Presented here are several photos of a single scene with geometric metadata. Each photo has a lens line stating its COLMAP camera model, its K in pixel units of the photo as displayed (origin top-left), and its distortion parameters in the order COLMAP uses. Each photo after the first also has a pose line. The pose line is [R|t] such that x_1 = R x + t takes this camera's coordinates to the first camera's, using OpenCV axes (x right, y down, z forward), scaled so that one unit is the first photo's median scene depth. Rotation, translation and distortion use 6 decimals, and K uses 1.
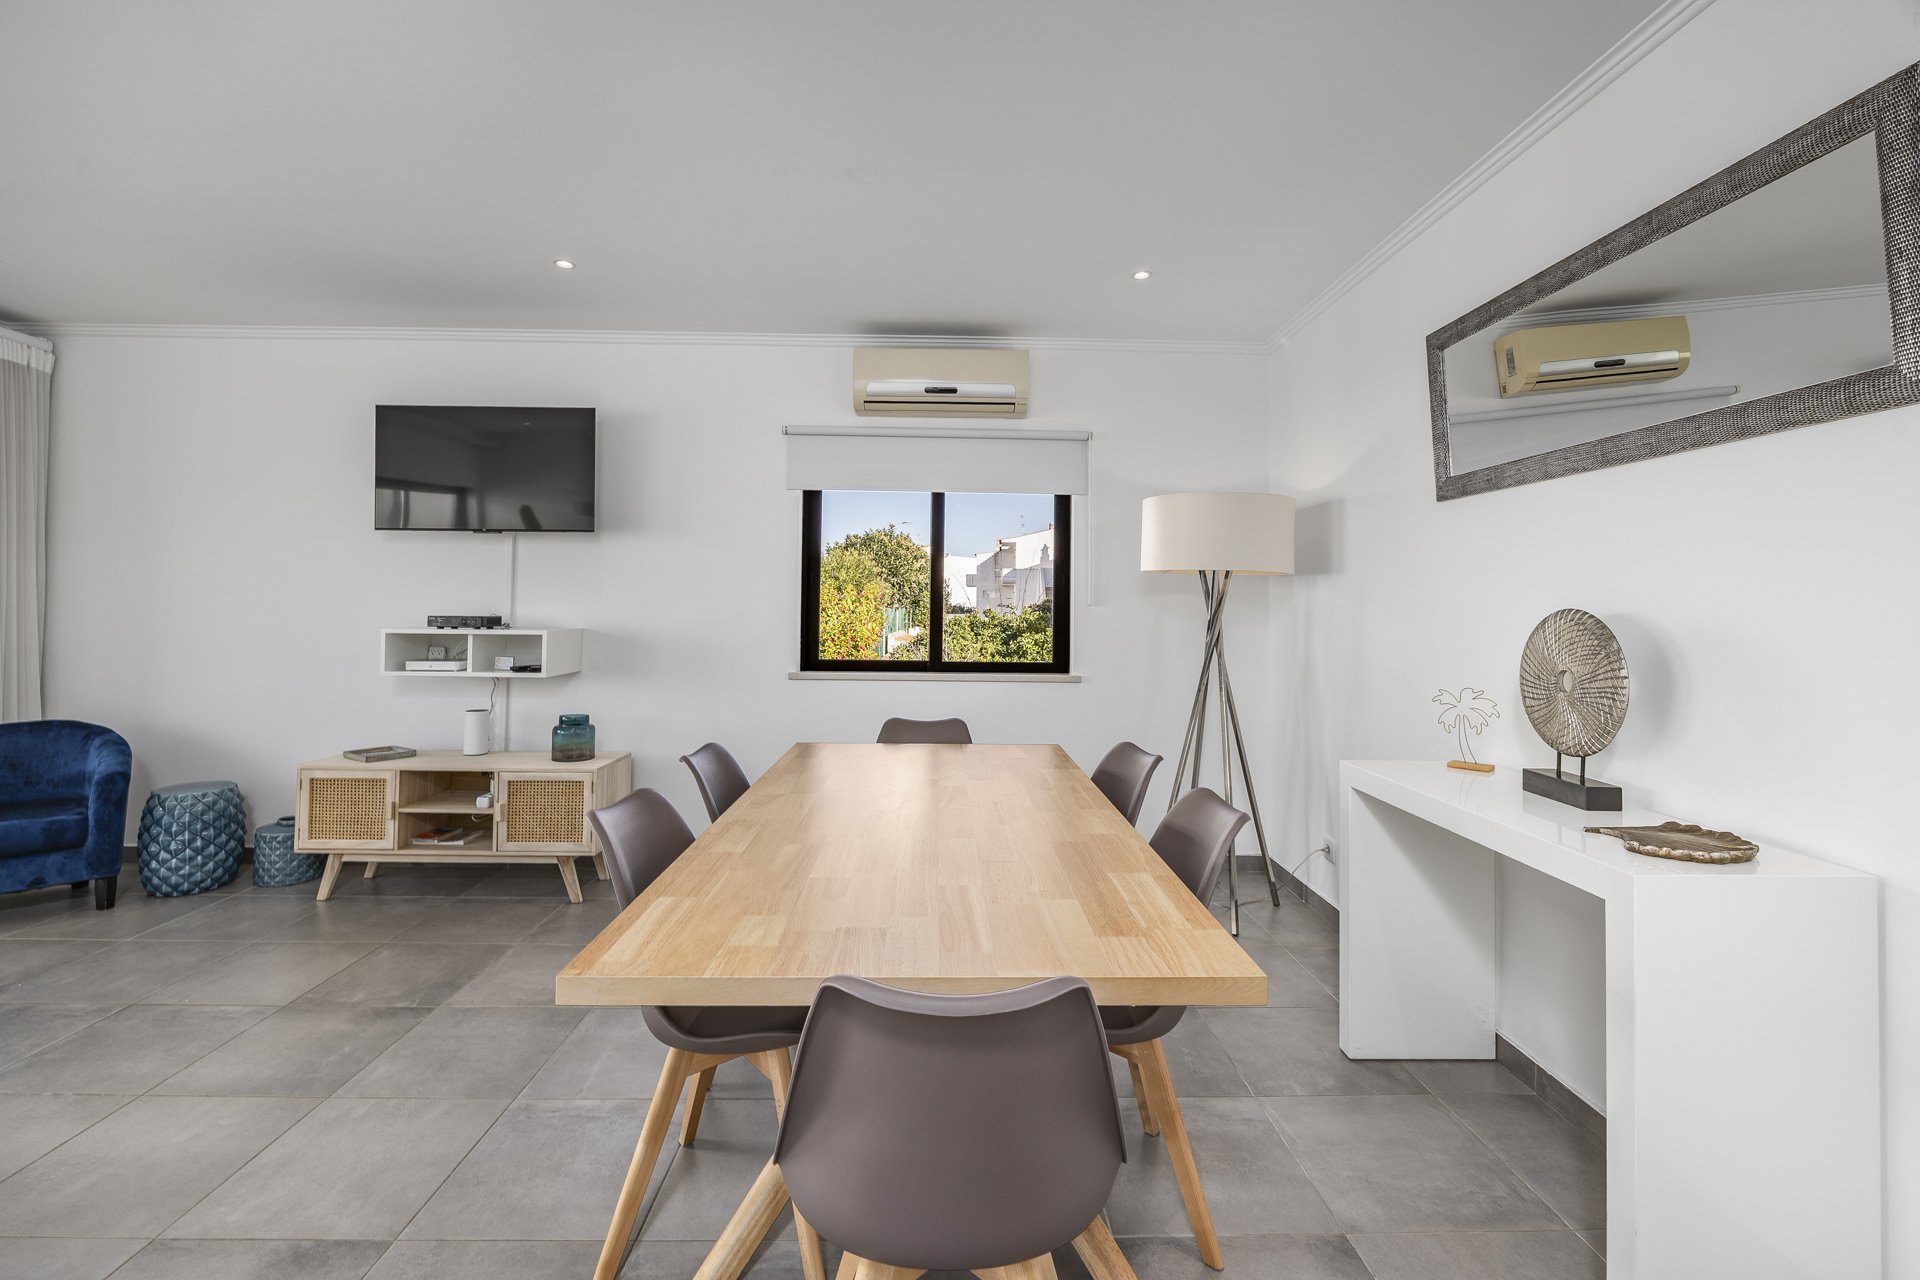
lens RADIAL K [[824.3, 0, 958.6], [0, 824.3, 579.2], [0, 0, 1]] dist [-0.012228, 0.000124]
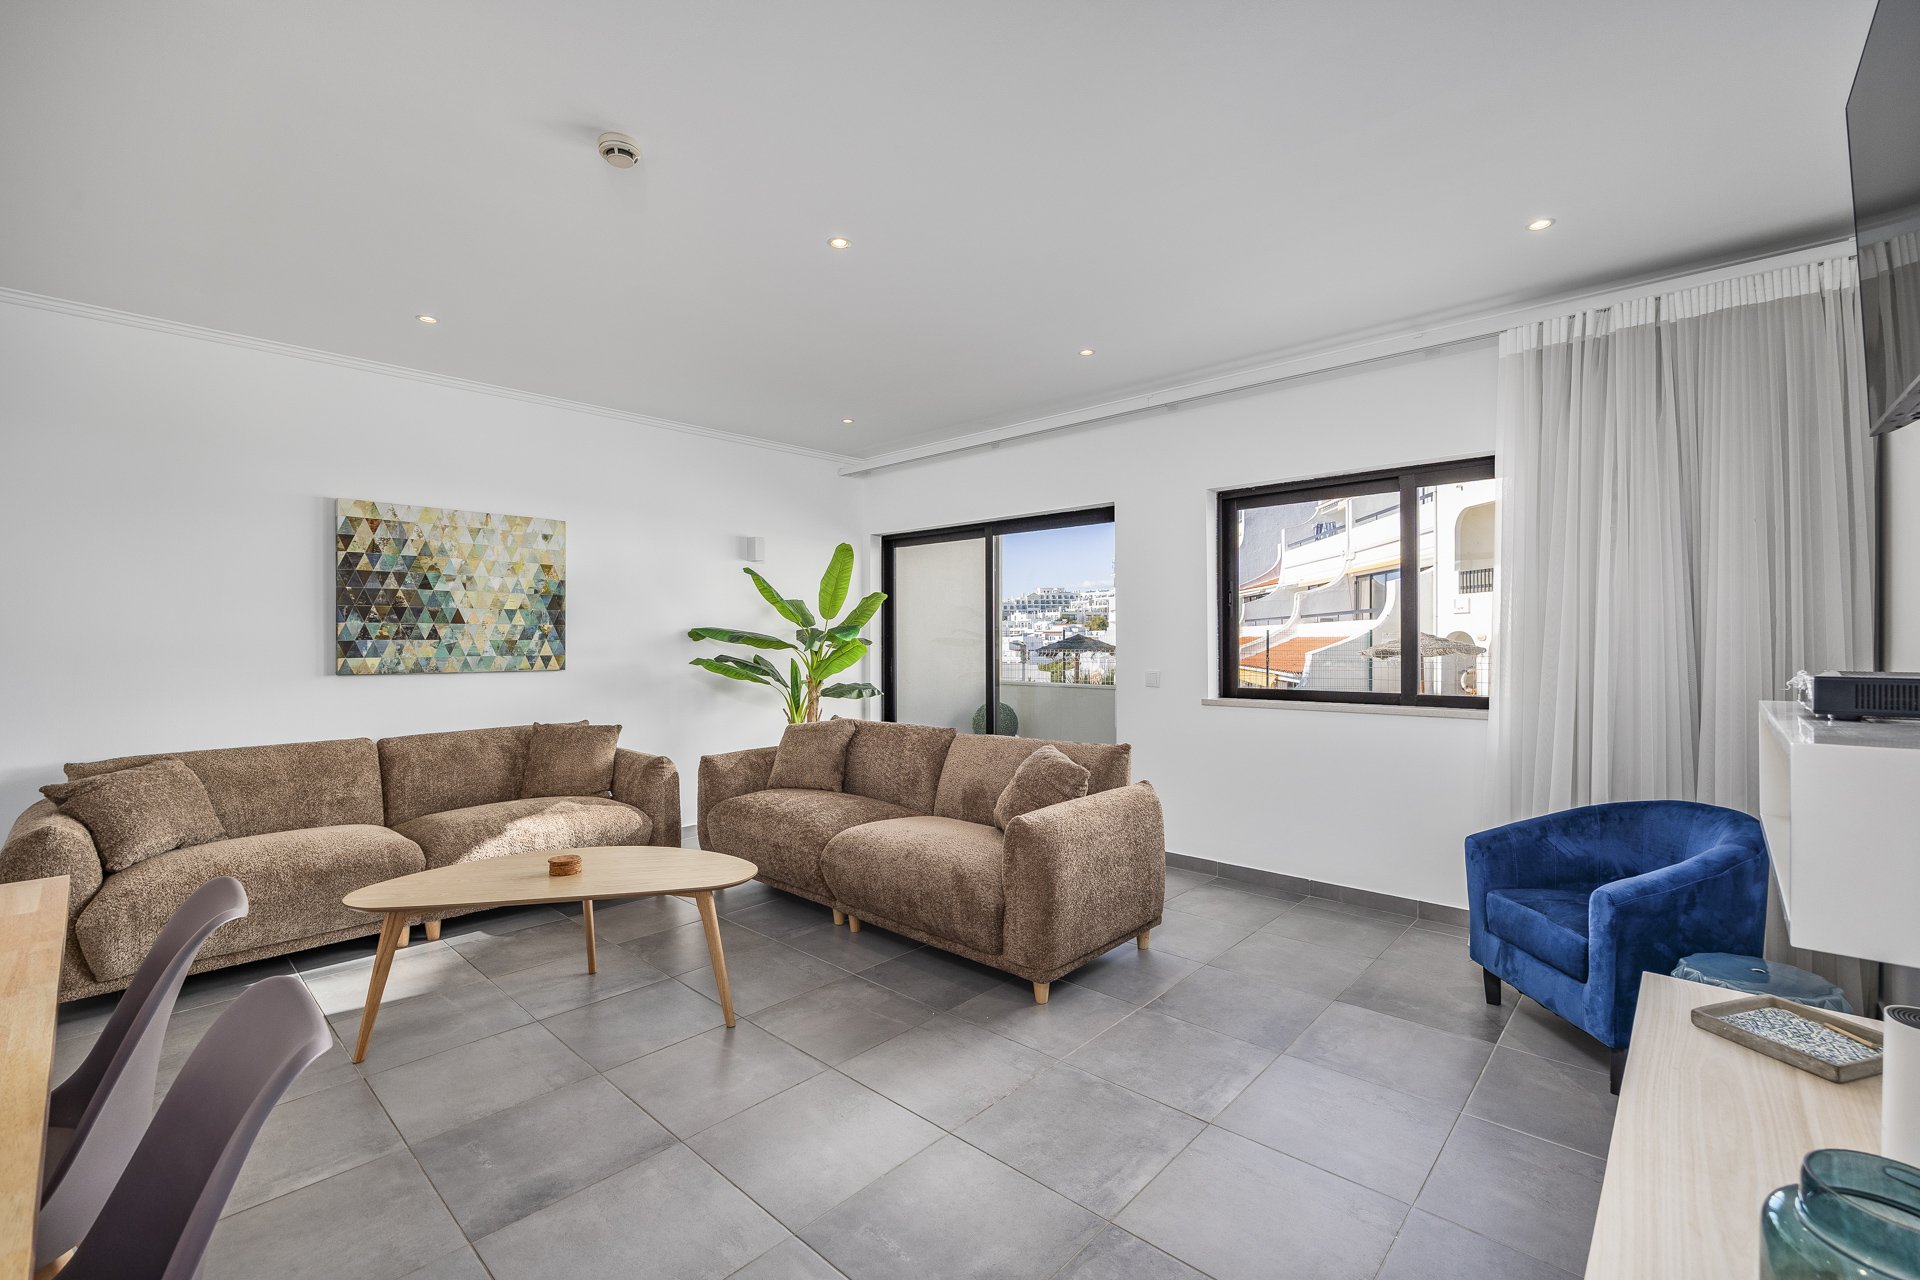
lens RADIAL K [[820.8, 0, 951.4], [0, 820.8, 632.1], [0, 0, 1]] dist [-0.001342, 0.000086]
pose [[-0.701210, -0.010632, -0.712876, -0.170489], [0.020706, 0.999163, -0.035269, 0.034454], [0.712654, -0.039492, -0.700403, 1.028931]]
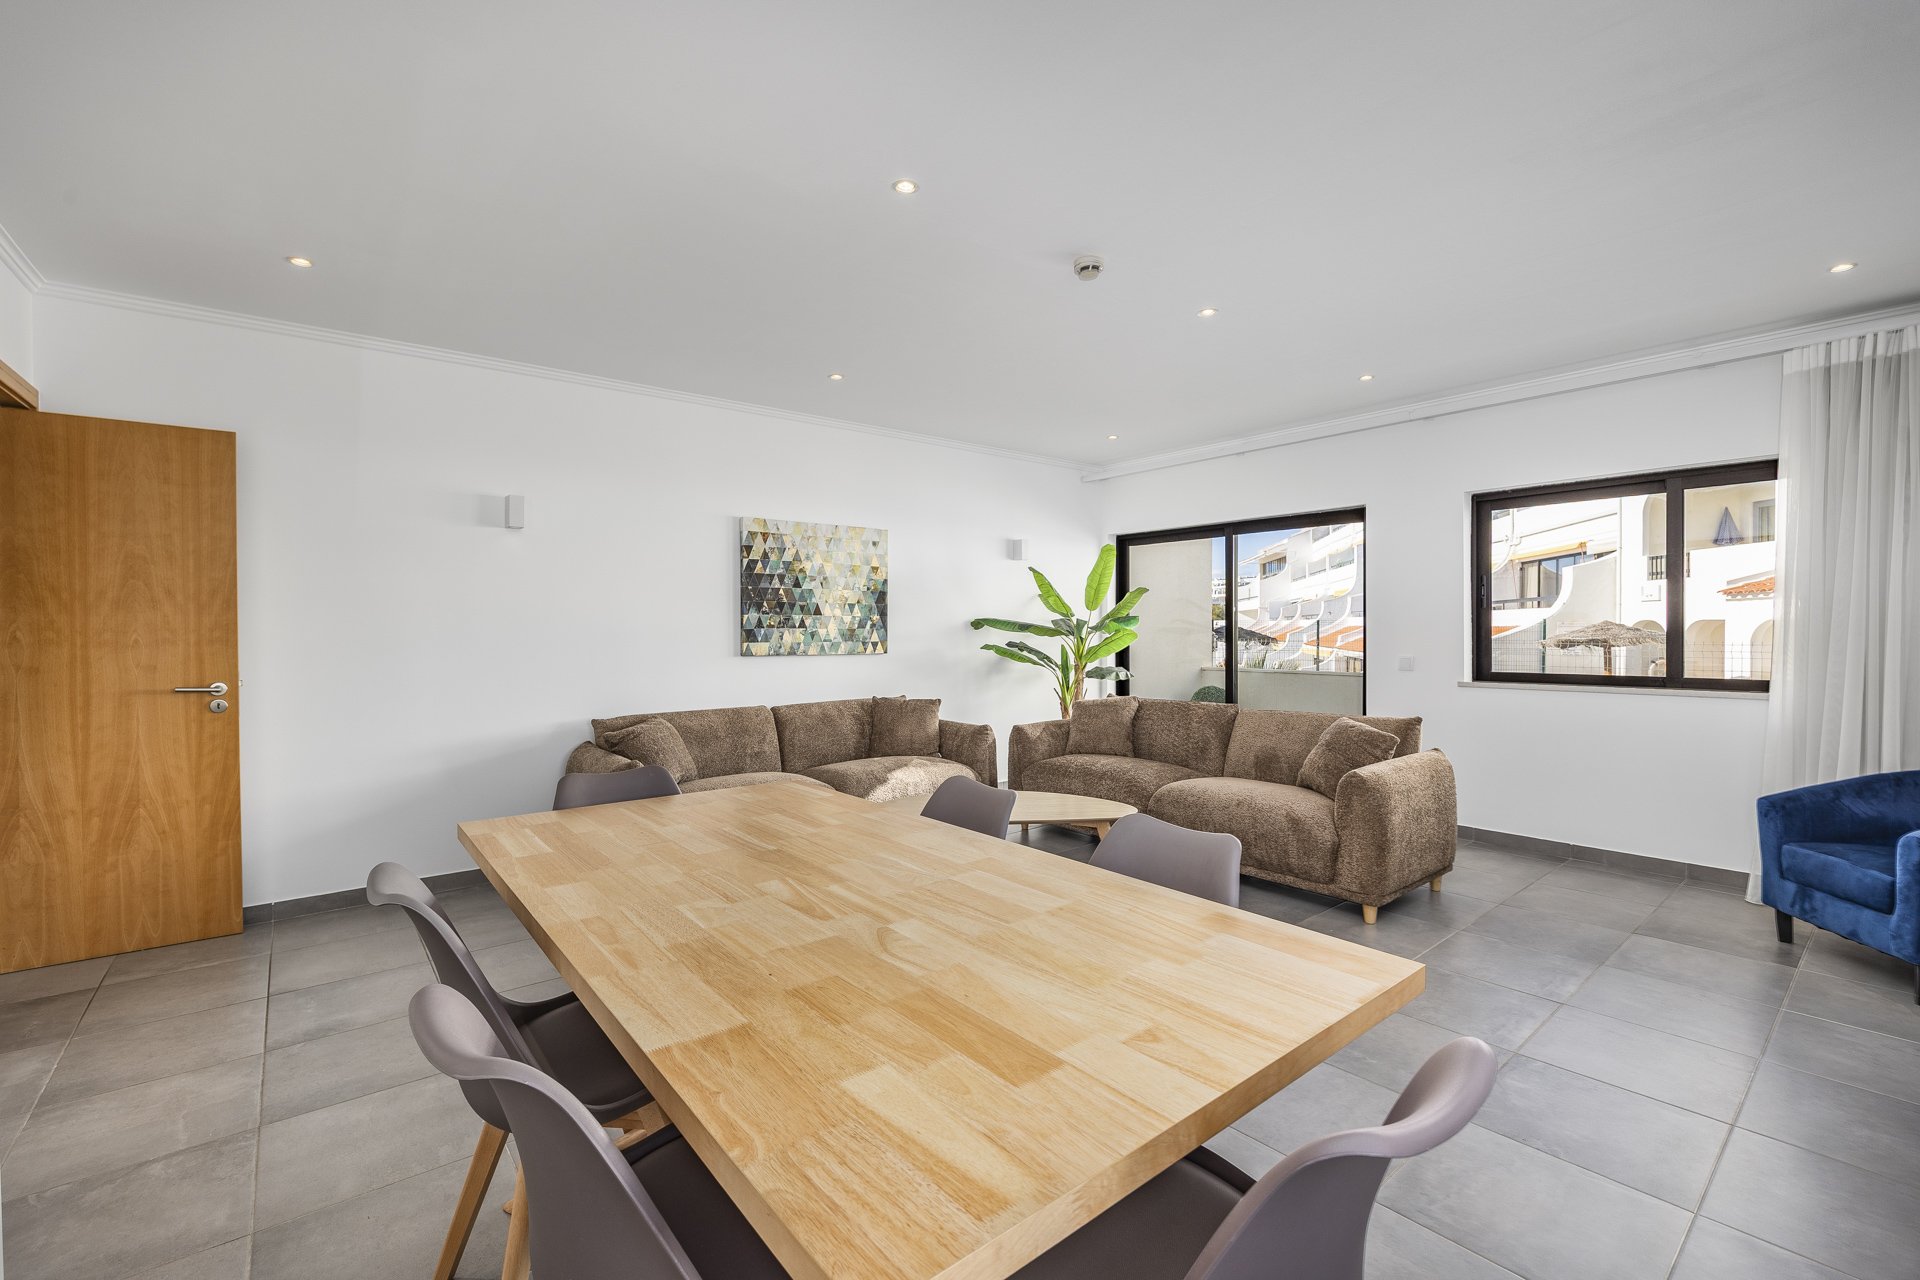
lens RADIAL K [[820.8, 0, 951.4], [0, 820.8, 632.1], [0, 0, 1]] dist [-0.001342, 0.000086]
pose [[-0.789721, -0.002215, -0.613463, 0.192191], [0.017031, 0.999529, -0.025534, 0.037110], [0.613230, -0.030613, -0.789311, 0.995614]]
